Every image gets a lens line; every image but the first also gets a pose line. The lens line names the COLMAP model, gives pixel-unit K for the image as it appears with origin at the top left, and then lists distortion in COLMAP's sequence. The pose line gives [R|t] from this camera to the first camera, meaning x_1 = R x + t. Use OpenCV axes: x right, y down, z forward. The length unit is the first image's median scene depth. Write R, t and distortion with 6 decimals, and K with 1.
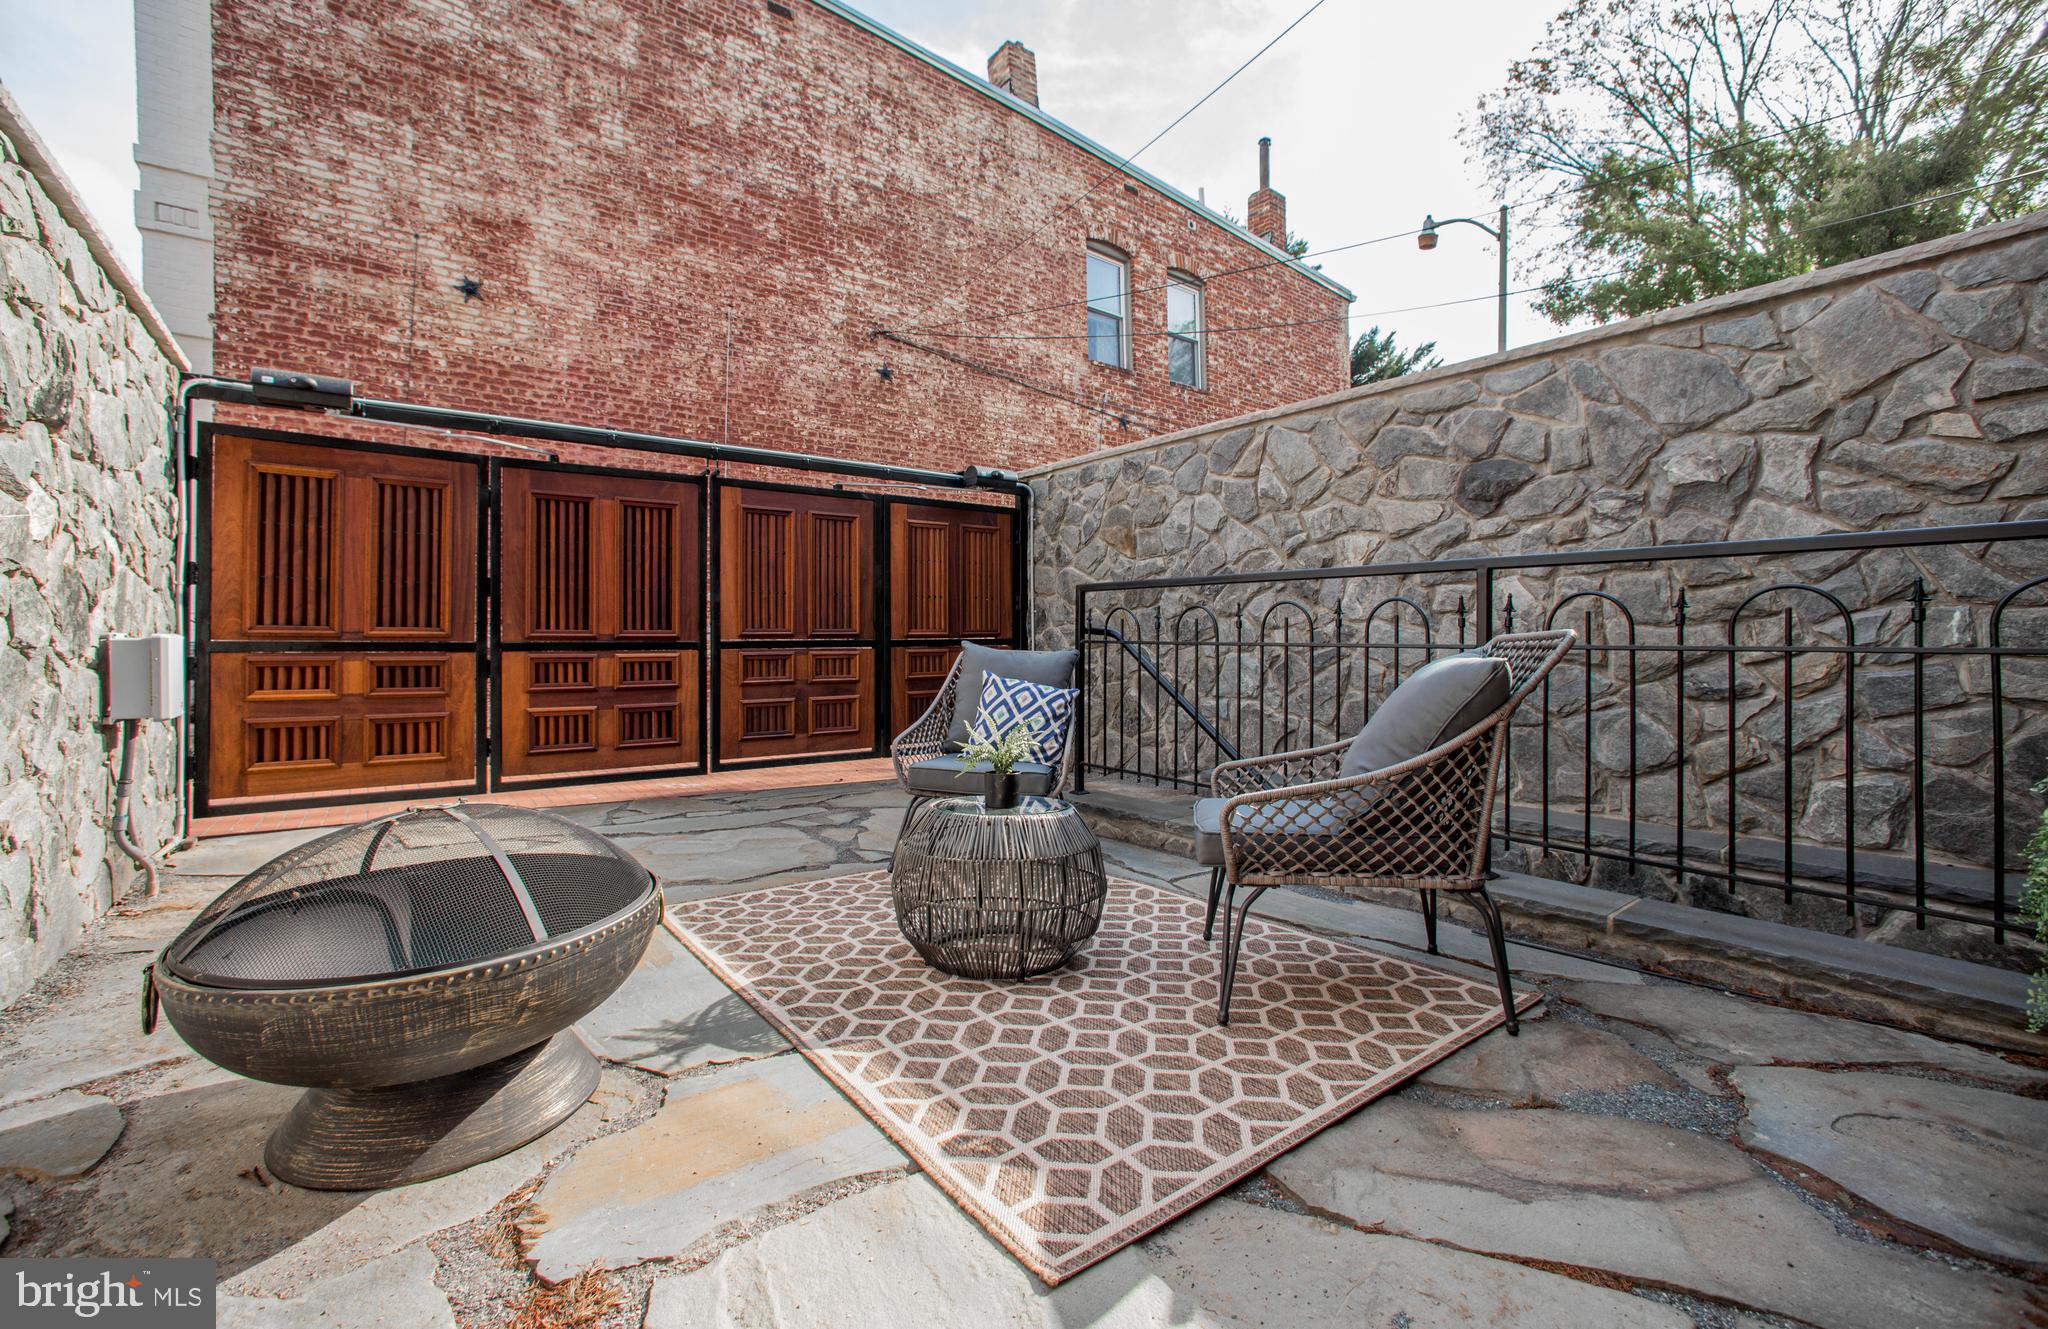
lens RADIAL K [[911.3, 0, 1022.1], [0, 911.3, 624.7], [0, 0, 1]] dist [-0.054033, 0.040011]
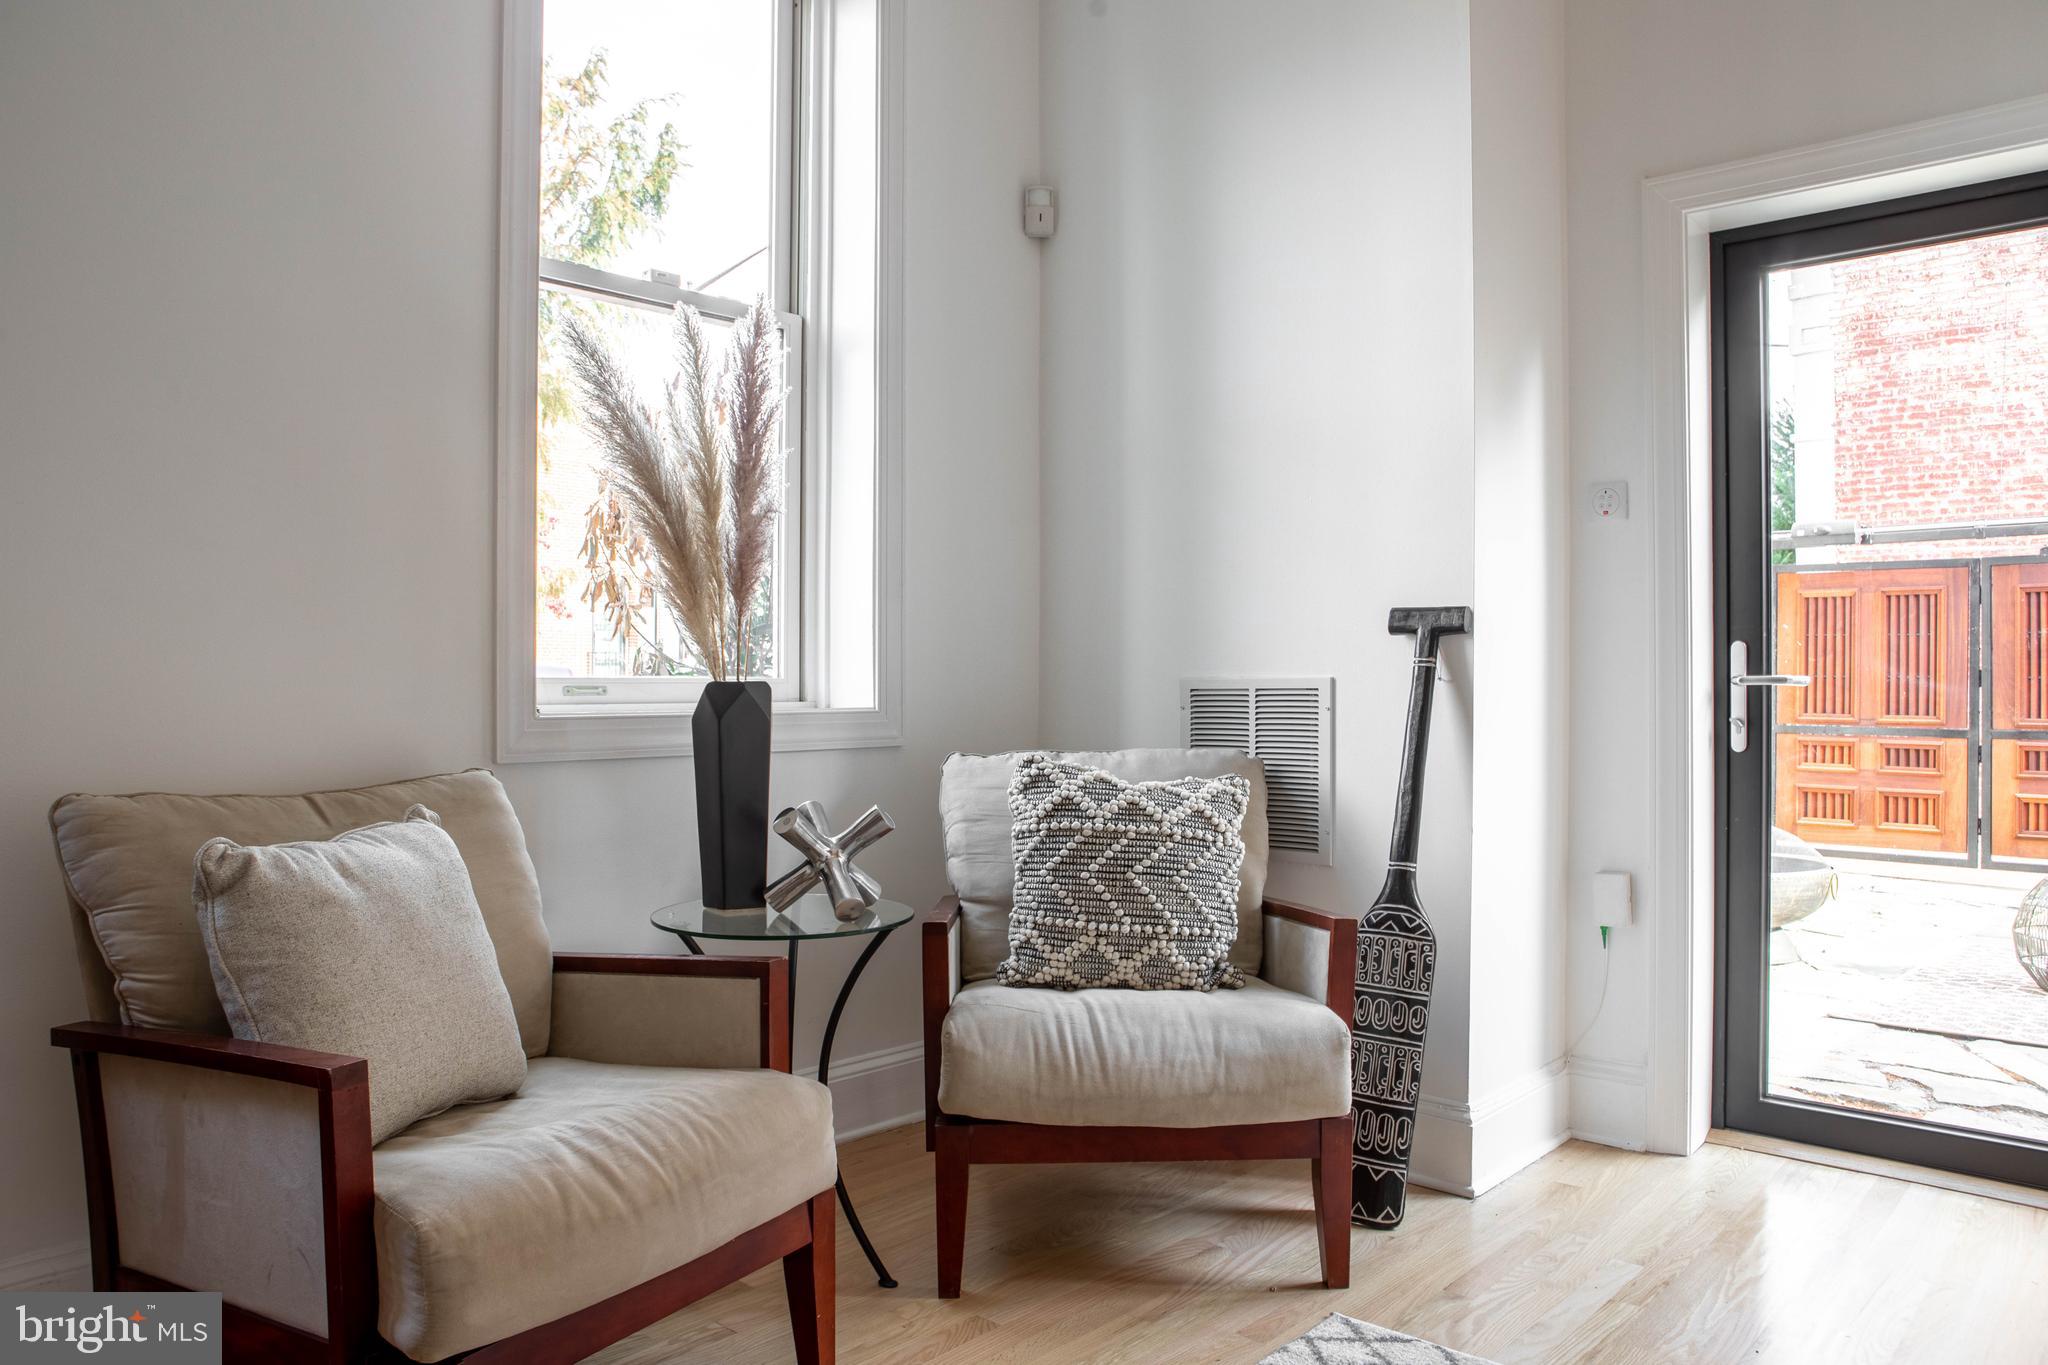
lens RADIAL K [[1440.7, 0, 1024.0], [0, 1440.7, 682.5], [0, 0, 1]] dist [-0.083342, 0.003107]
pose [[0.212345, 0.004238, -0.977186, 0.774684], [0.006631, 0.999961, 0.005778, -0.053469], [0.977172, -0.007707, 0.212309, -0.471742]]
